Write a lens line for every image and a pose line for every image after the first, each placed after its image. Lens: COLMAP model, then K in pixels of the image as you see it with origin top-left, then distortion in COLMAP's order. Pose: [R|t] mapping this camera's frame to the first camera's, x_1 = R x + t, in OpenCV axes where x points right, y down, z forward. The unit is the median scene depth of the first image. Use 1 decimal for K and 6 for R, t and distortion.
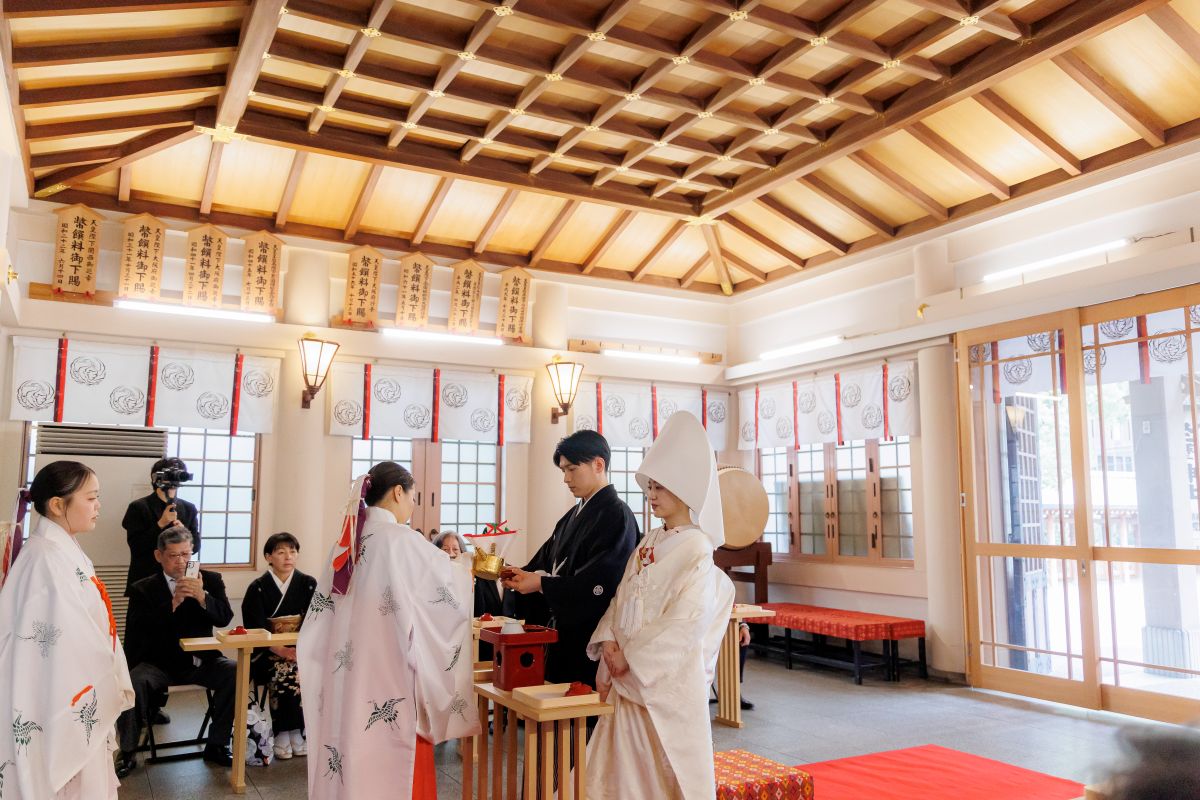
lens RADIAL K [[949.2, 0, 598.7], [0, 949.2, 439.5], [0, 0, 1]] dist [0.048492, 0.000182]
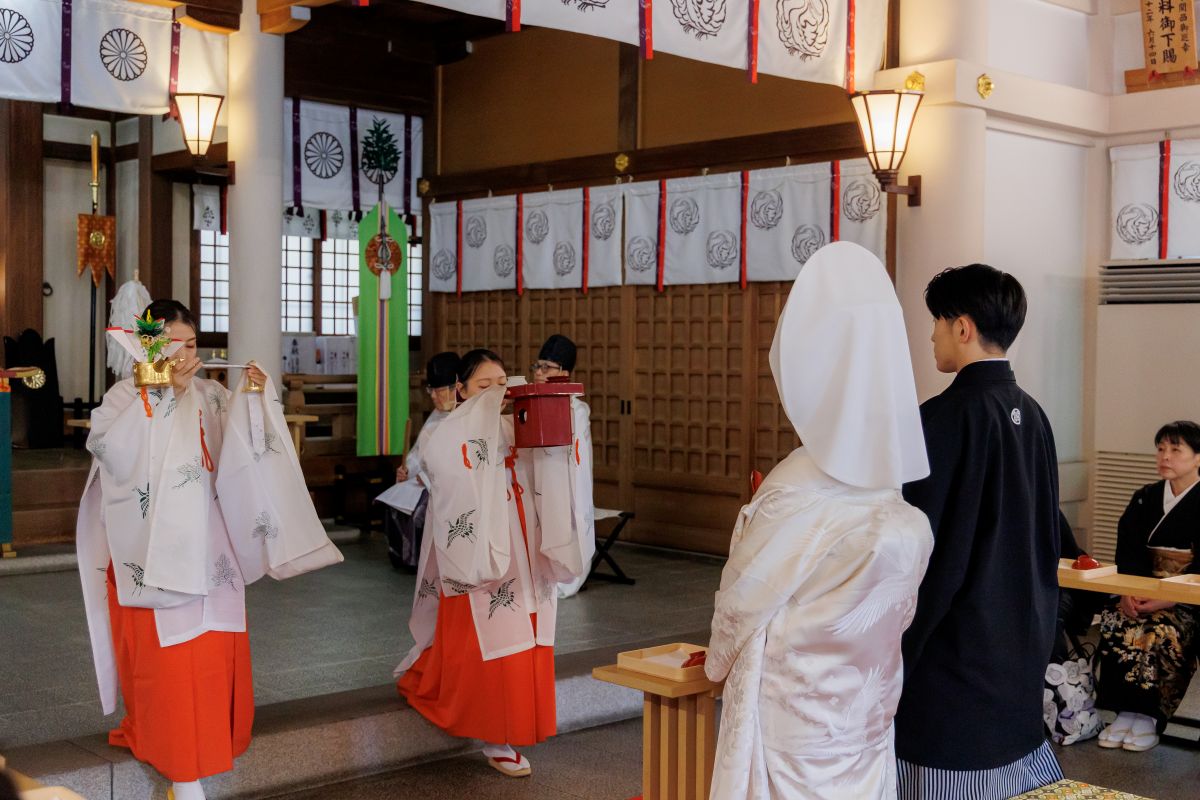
lens RADIAL K [[1526.1, 0, 600.0], [0, 1526.1, 400.0], [0, 0, 1]] dist [0.022565, 0.000886]
pose [[0.259815, 0.019895, -0.965453, 0.414997], [0.059343, 0.997569, 0.036526, 0.019822], [0.963833, -0.066783, 0.258003, 0.277137]]
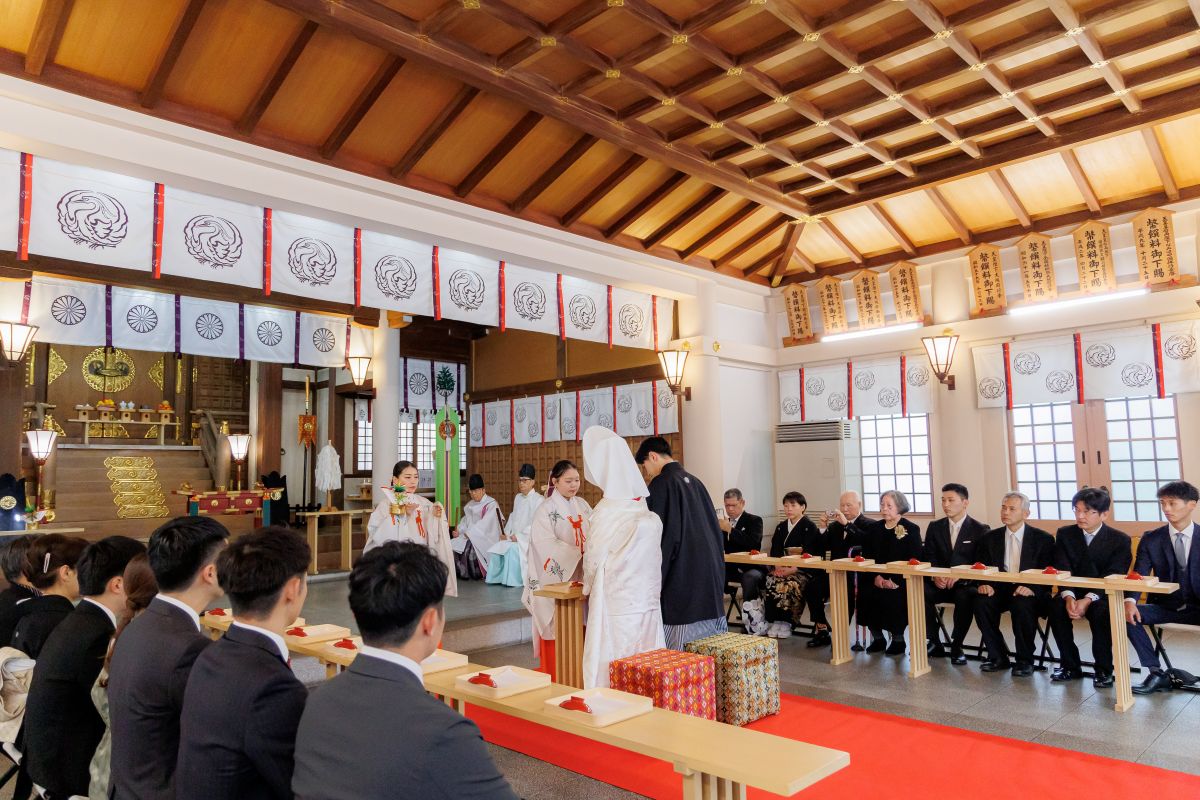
lens RADIAL K [[814.3, 0, 600.0], [0, 814.3, 400.0], [0, 0, 1]] dist [0.002699, 0.000231]
pose [[0.298395, -0.111077, -0.947957, 0.579591], [0.090590, 0.992017, -0.087724, 0.032767], [0.950134, -0.059699, 0.306075, 0.259793]]
